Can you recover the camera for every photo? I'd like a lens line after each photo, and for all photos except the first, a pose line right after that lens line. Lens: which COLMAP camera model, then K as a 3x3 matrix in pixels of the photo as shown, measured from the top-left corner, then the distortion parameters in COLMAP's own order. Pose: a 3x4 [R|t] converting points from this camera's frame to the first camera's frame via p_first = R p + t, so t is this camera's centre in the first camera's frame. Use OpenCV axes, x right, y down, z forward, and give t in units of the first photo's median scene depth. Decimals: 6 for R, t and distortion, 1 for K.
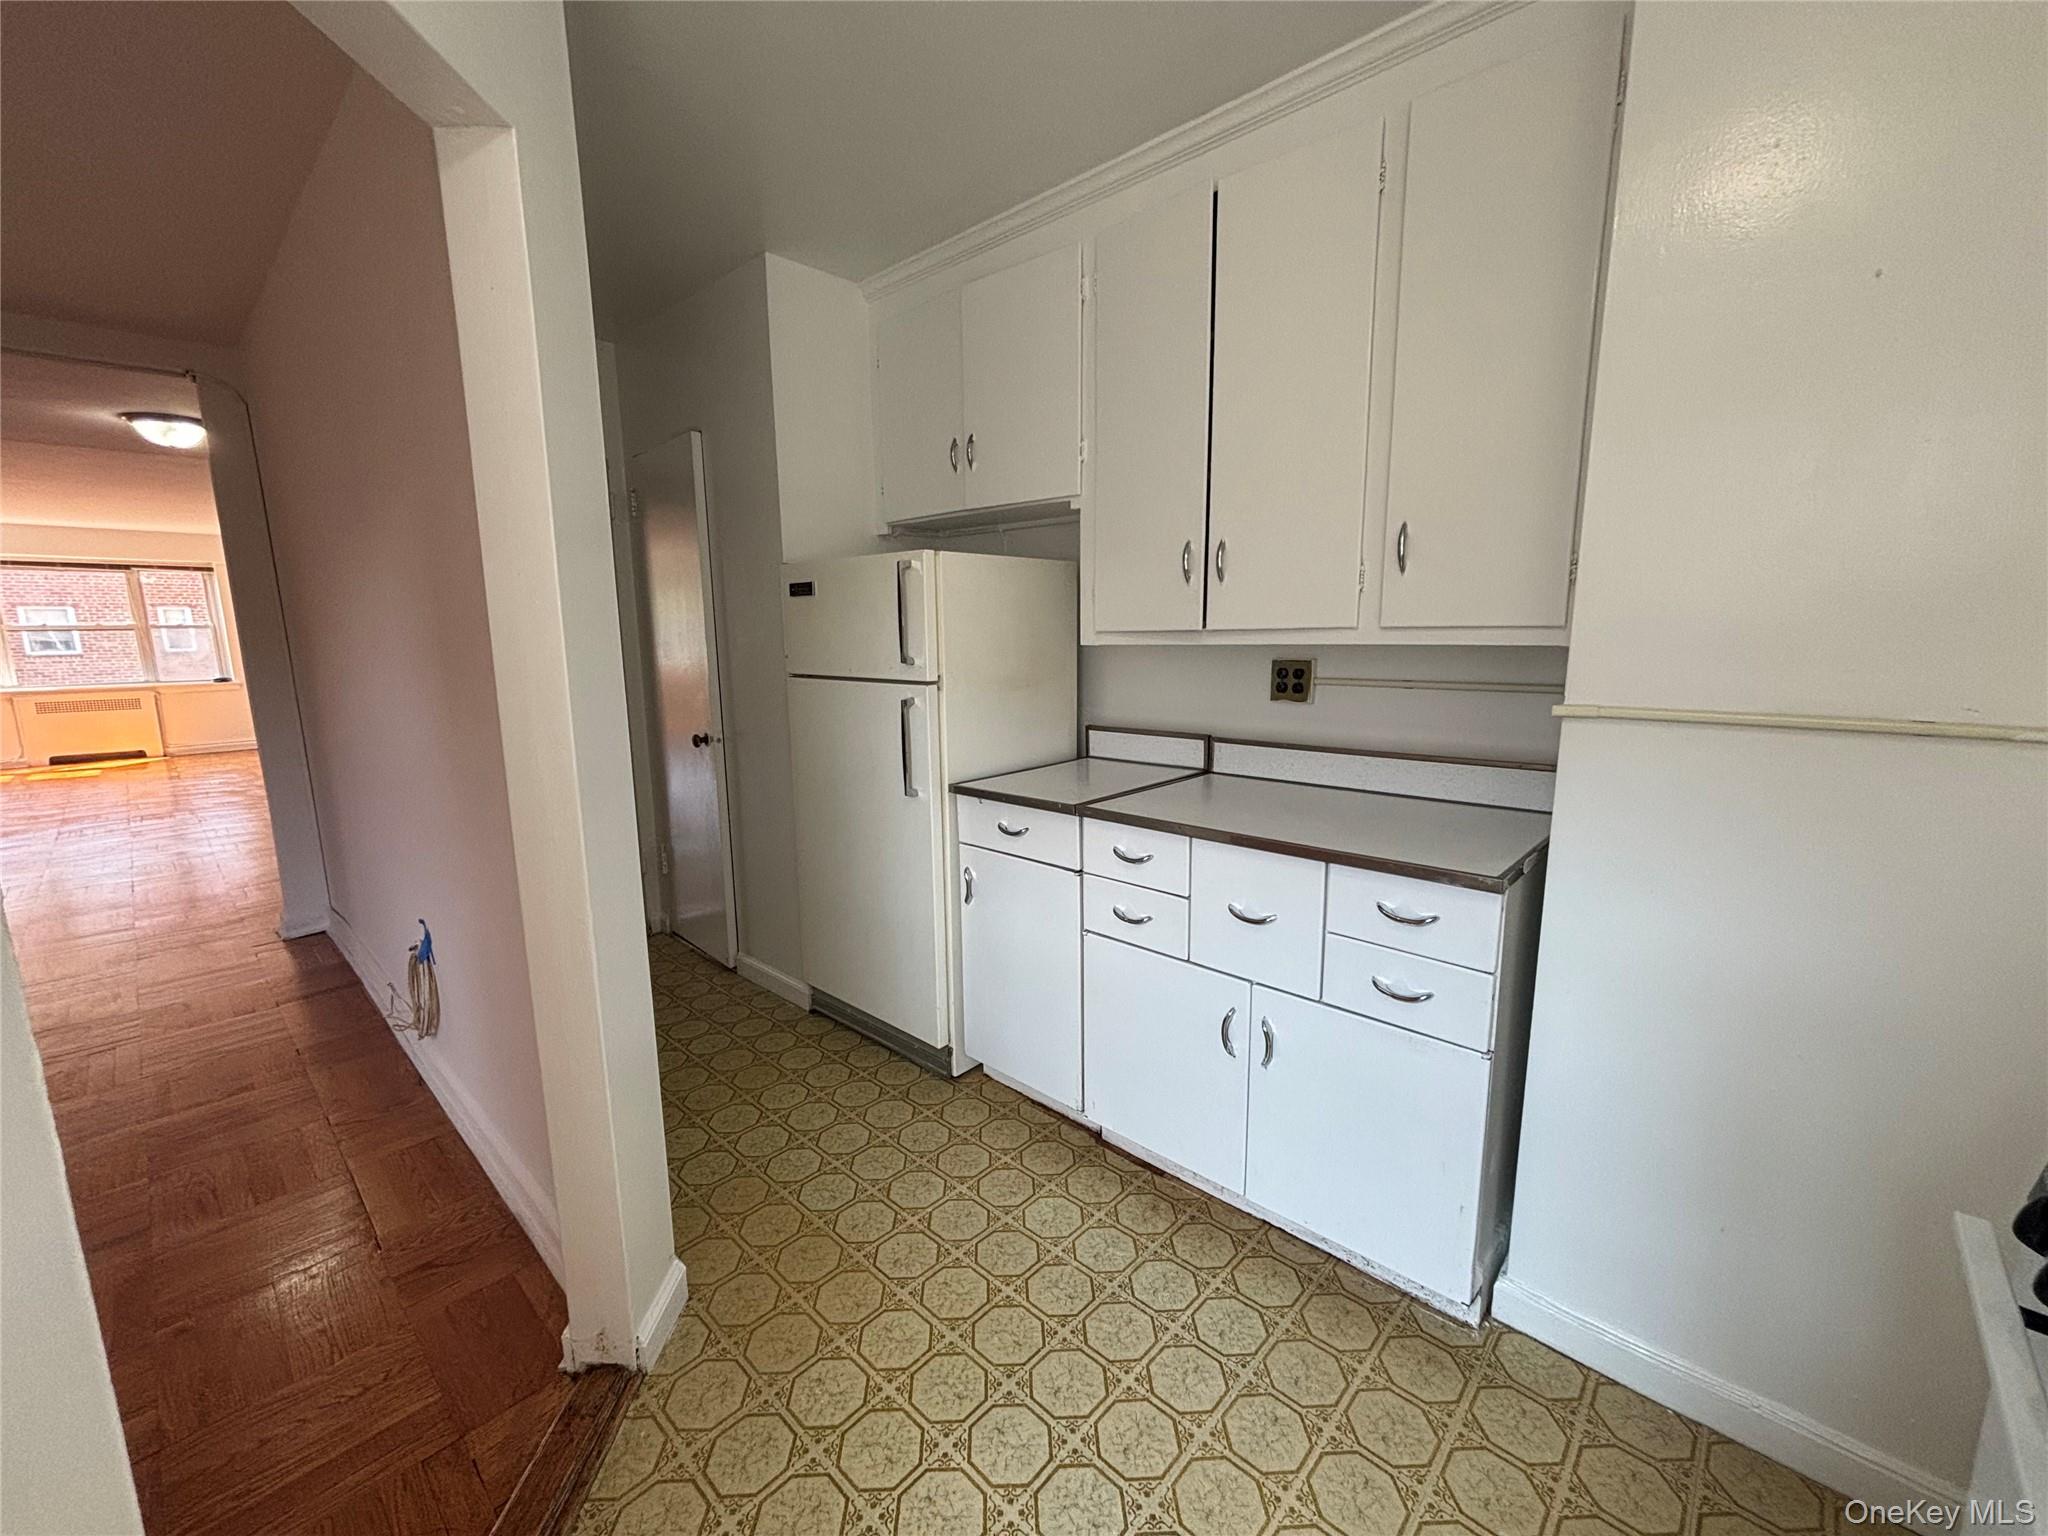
lens RADIAL K [[821.1, 0, 1022.3], [0, 821.1, 761.4], [0, 0, 1]] dist [0.002277, -0.000083]
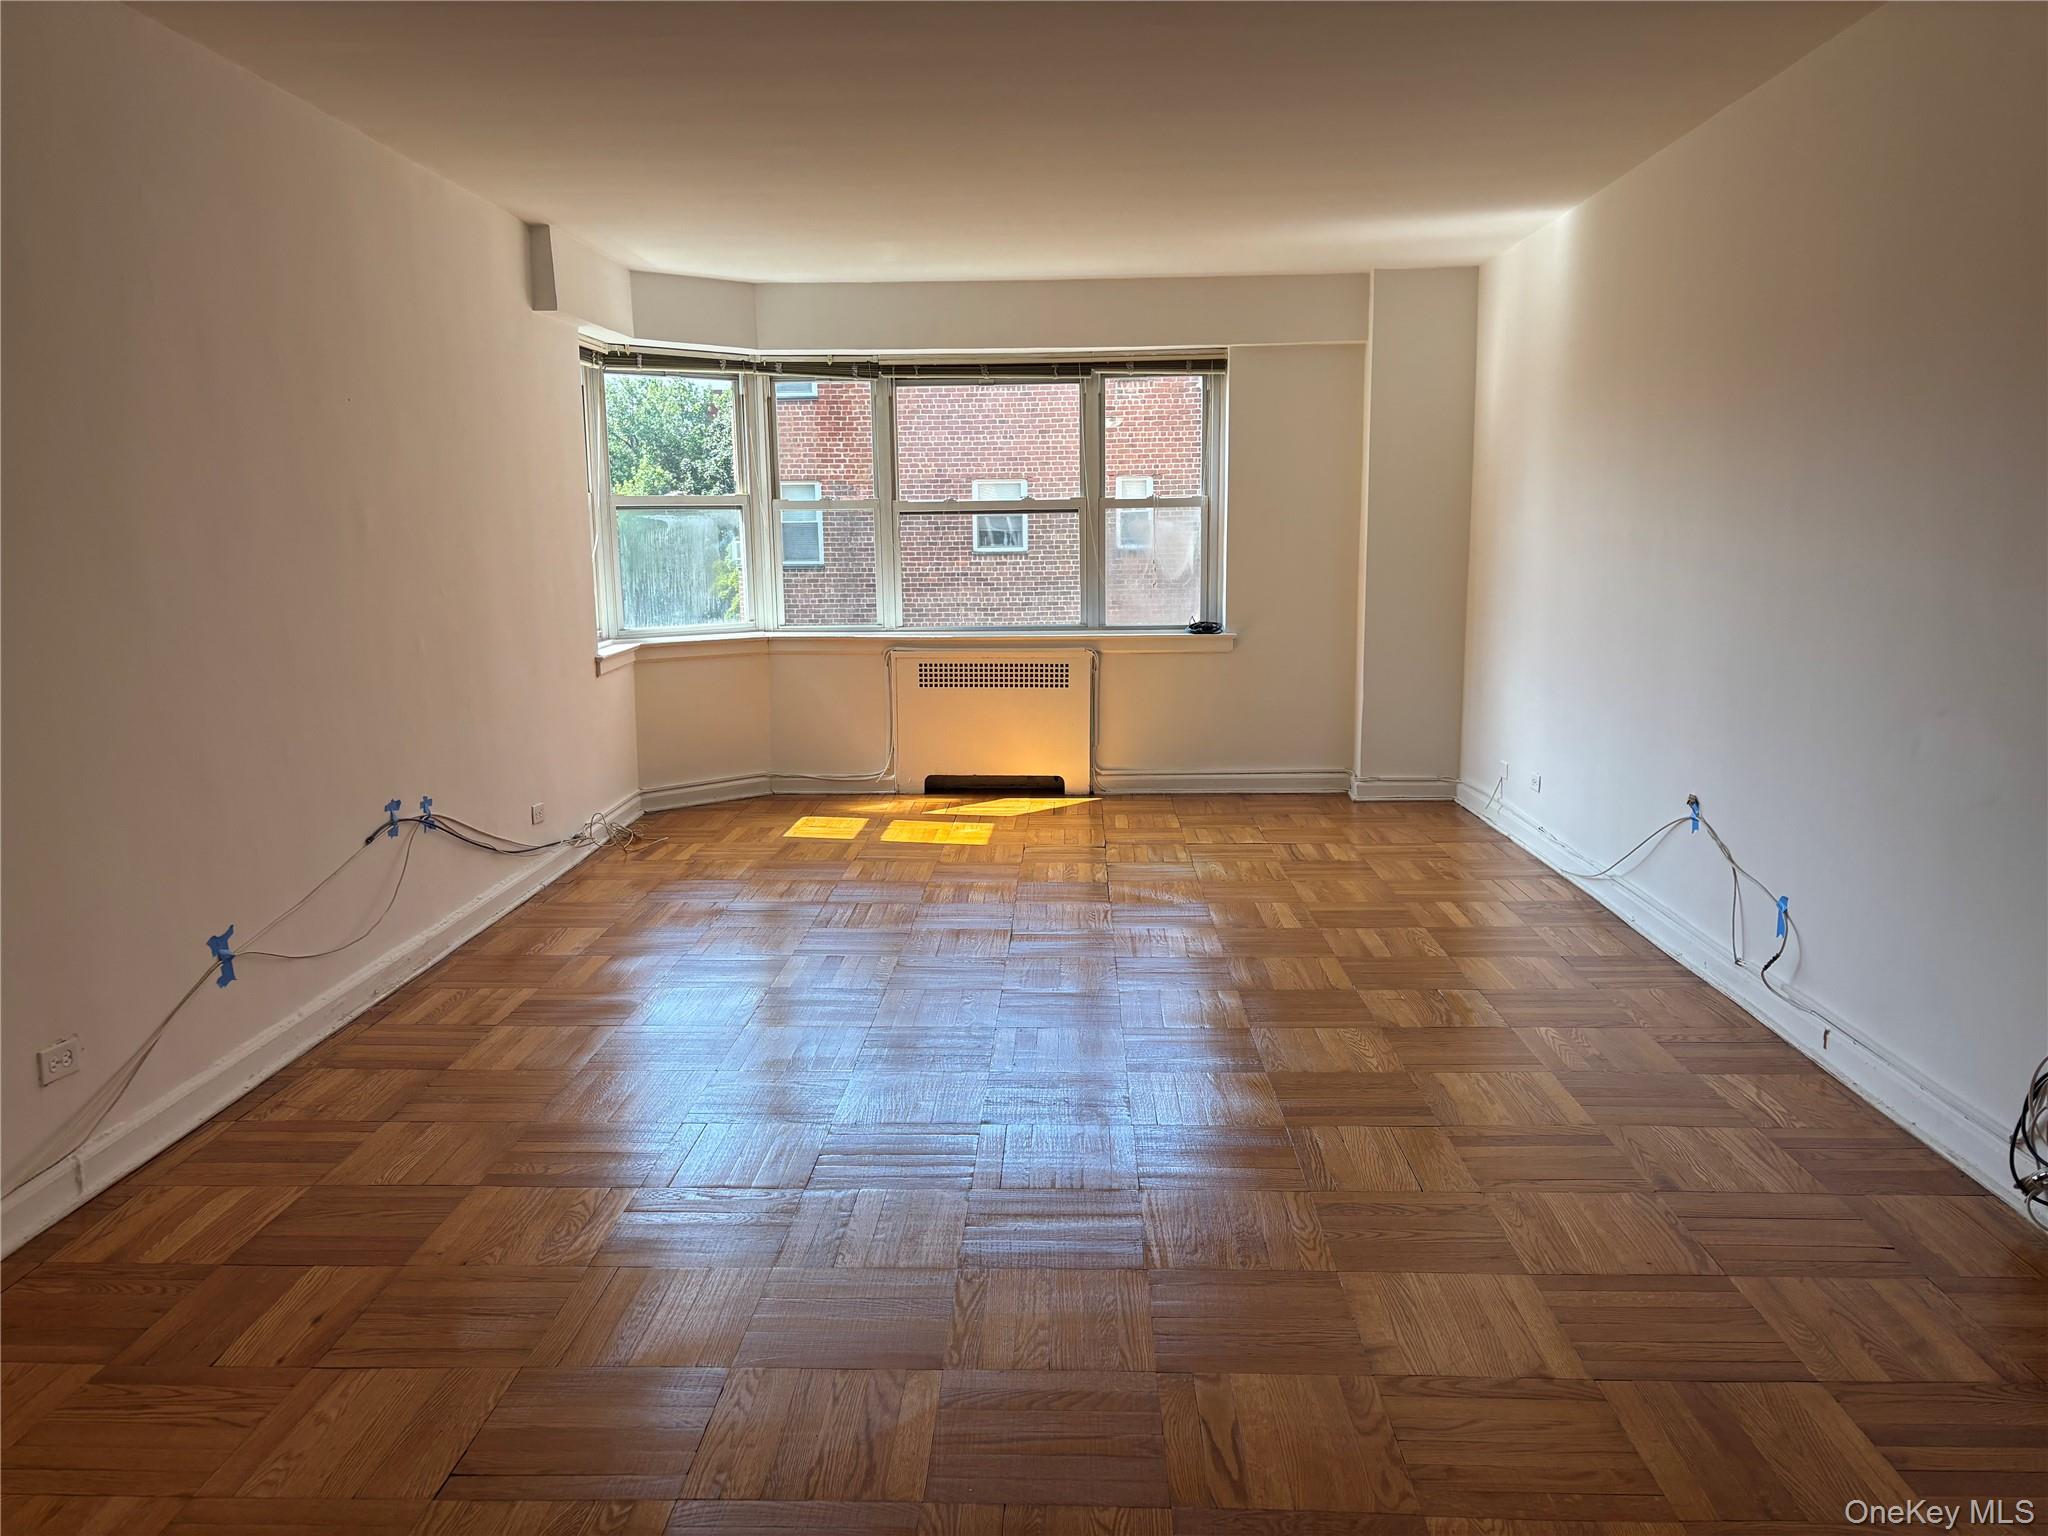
lens RADIAL K [[1502.0, 0, 1024.0], [0, 1502.0, 768.0], [0, 0, 1]] dist [0.001443, -0.000063]
pose [[0.651840, 0.125864, -0.747839, -0.484446], [-0.120888, 0.990767, 0.061379, -0.069707], [0.748660, 0.050395, 0.661036, 0.458706]]
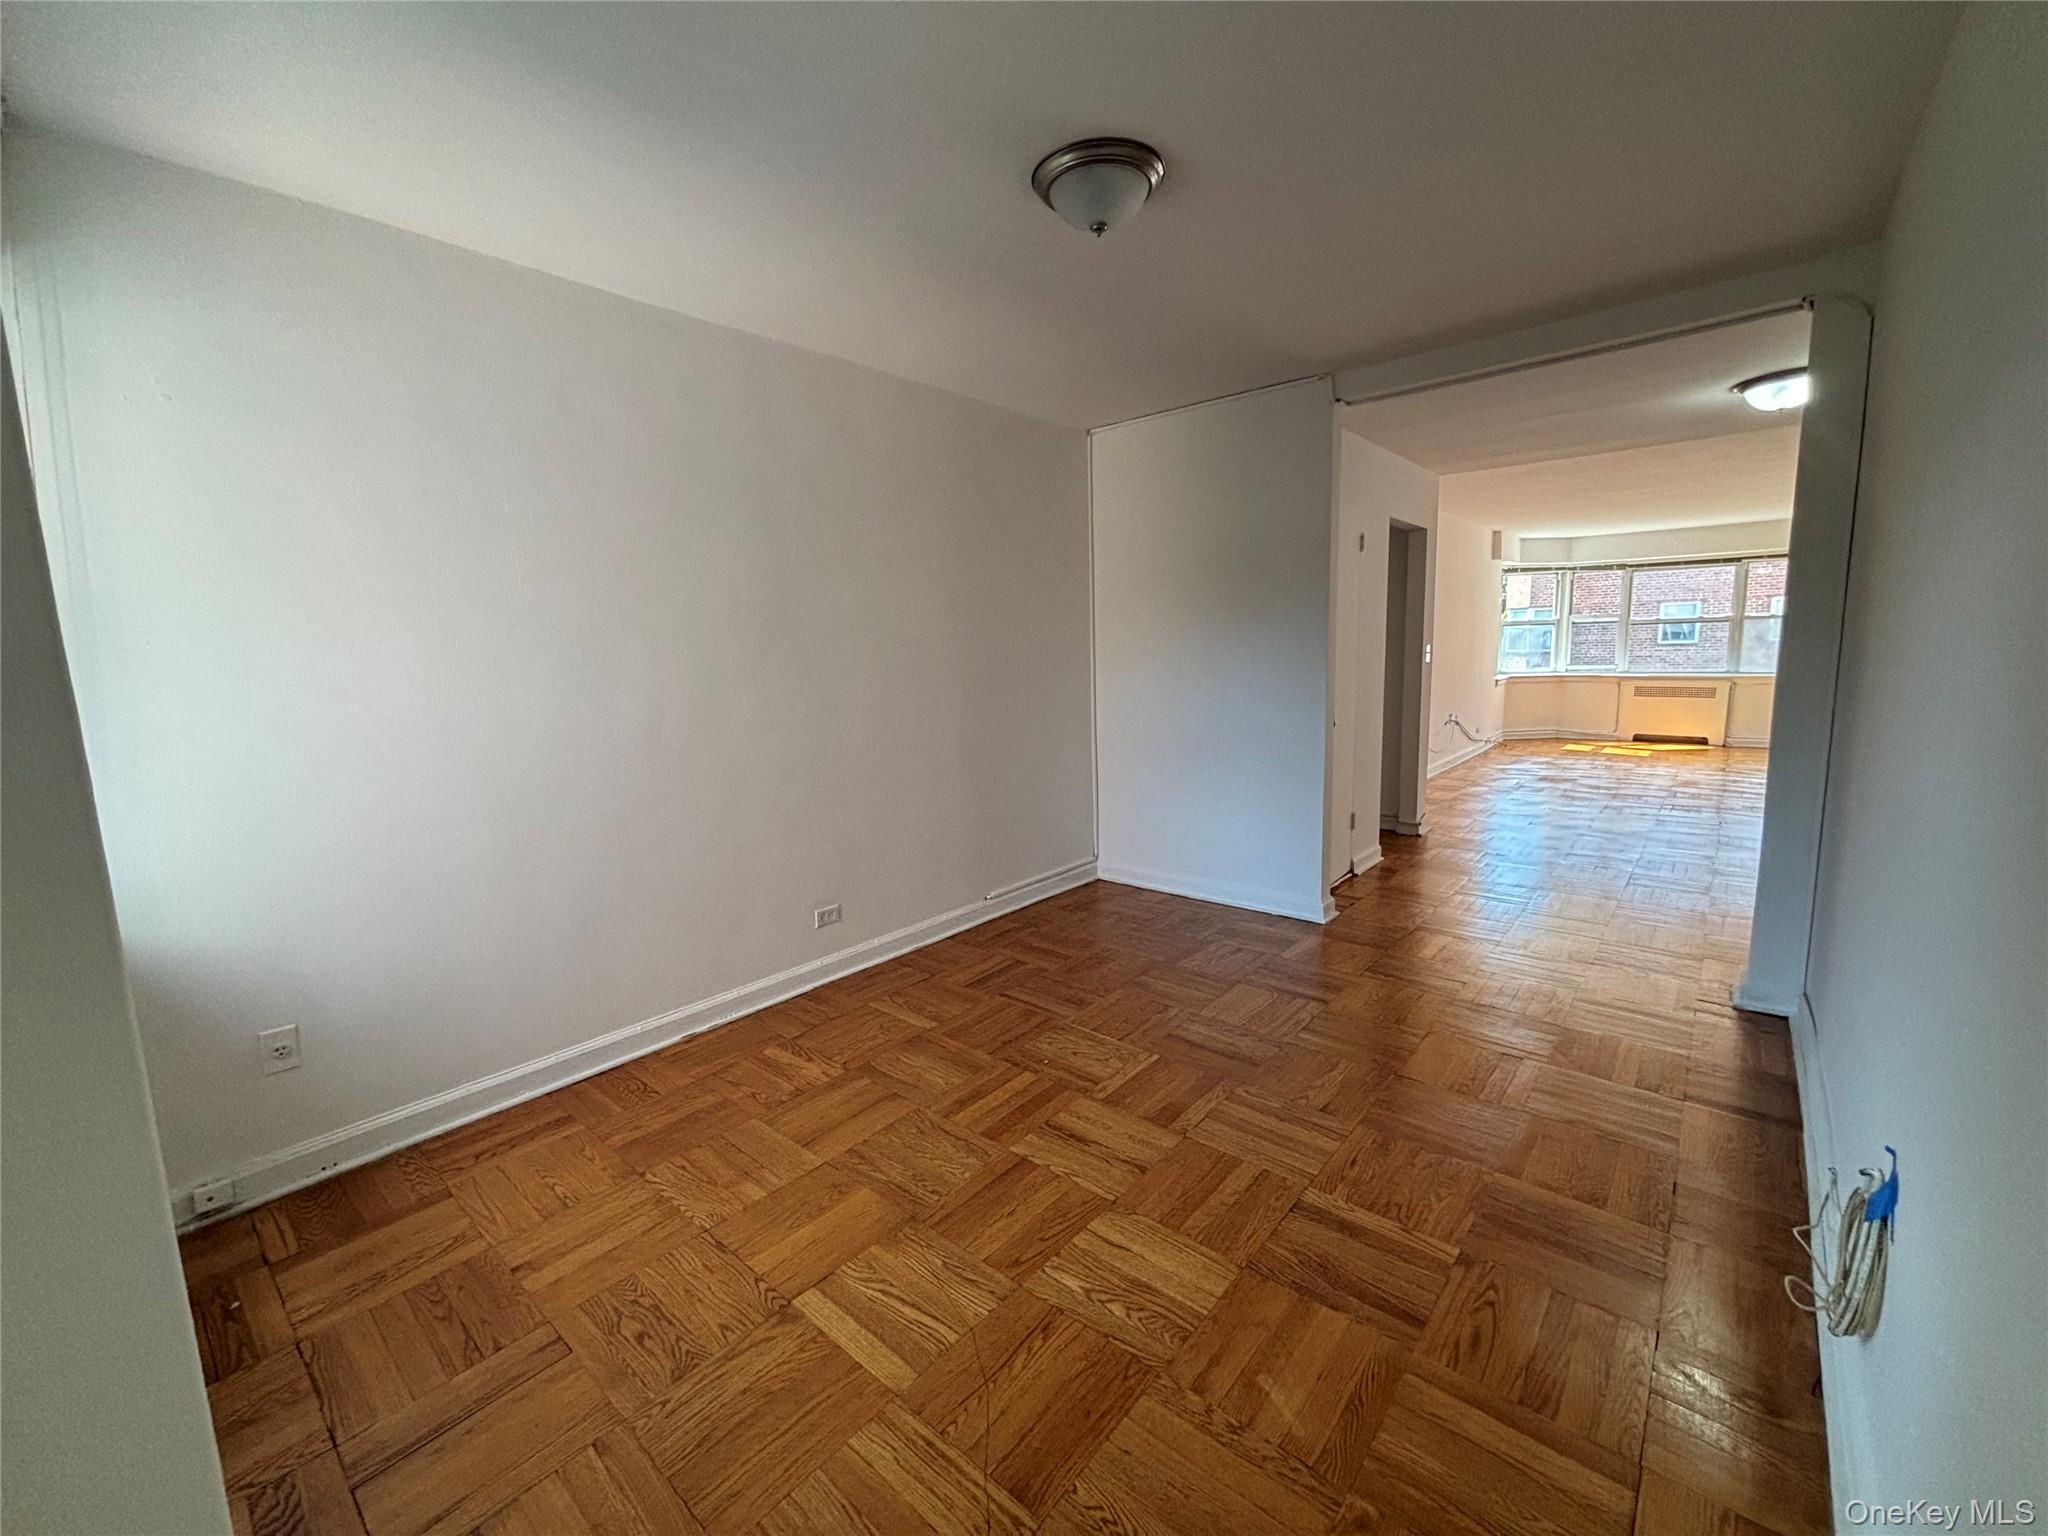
lens RADIAL K [[821.1, 0, 1022.3], [0, 821.1, 761.4], [0, 0, 1]] dist [0.002277, -0.000083]
pose [[0.030004, 0.150234, -0.988195, -0.069561], [-0.136961, 0.979933, 0.144820, -0.017267], [0.990122, 0.130999, 0.049978, 0.103940]]
